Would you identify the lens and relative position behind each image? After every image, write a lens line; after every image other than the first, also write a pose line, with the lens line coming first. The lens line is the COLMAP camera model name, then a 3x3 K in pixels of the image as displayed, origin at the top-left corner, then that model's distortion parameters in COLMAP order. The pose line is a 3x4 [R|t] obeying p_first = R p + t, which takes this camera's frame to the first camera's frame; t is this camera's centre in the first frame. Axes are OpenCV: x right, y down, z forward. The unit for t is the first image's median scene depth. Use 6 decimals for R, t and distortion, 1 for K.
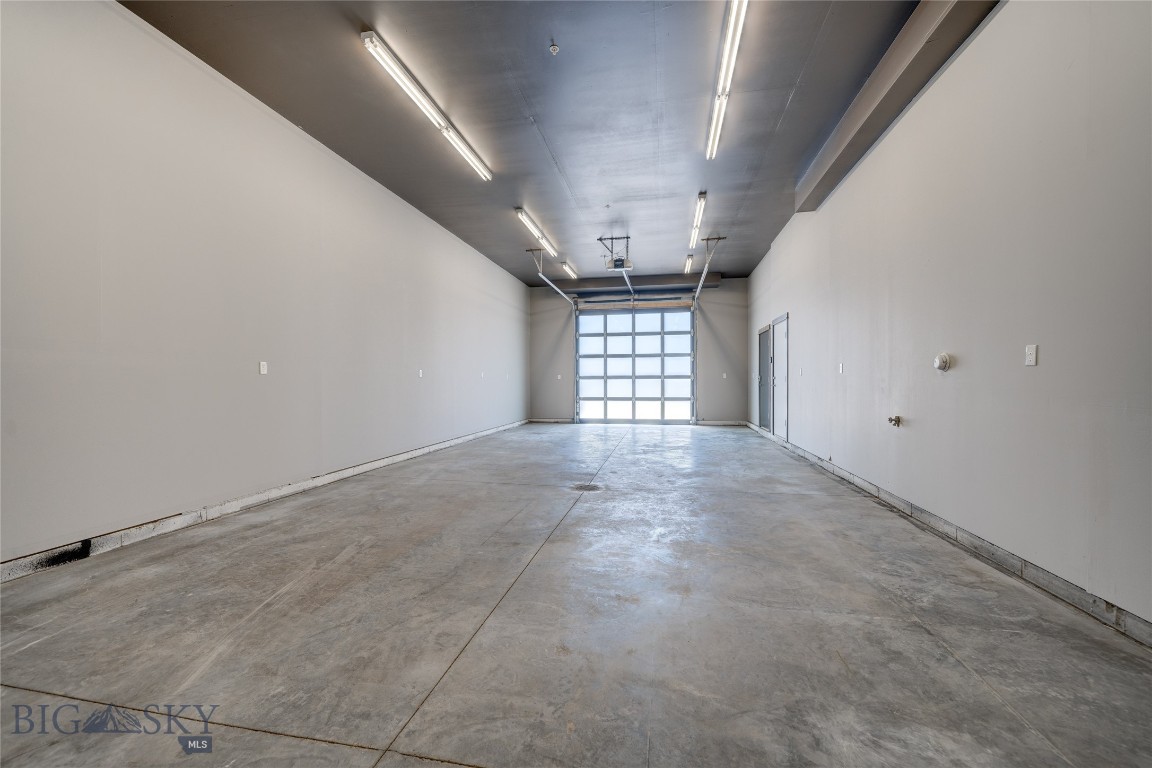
lens RADIAL K [[458.9, 0, 571.7], [0, 458.9, 383.1], [0, 0, 1]] dist [0.001819, 0.000050]
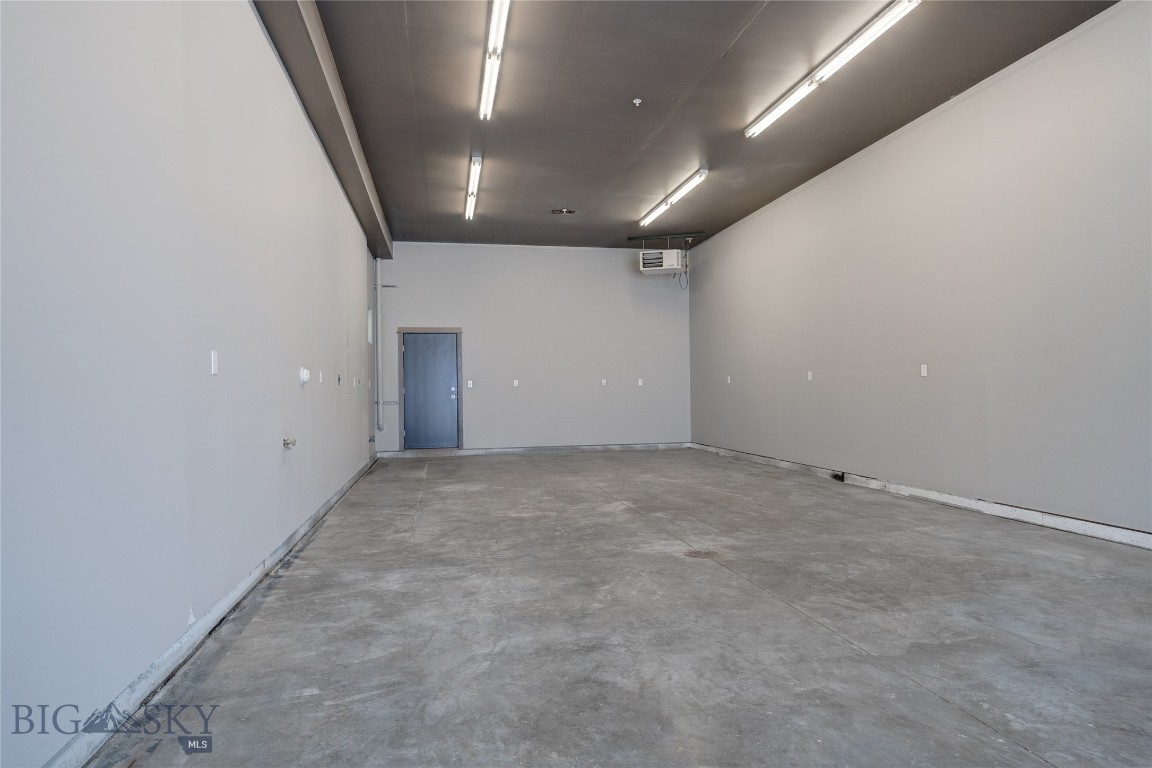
lens RADIAL K [[658.5, 0, 576.0], [0, 658.5, 384.0], [0, 0, 1]] dist [-0.000715, -0.000456]
pose [[-0.918757, 0.012990, -0.394610, 0.642472], [0.016073, 0.999861, -0.004510, -0.008046], [0.394496, -0.010486, -0.918838, 2.057920]]
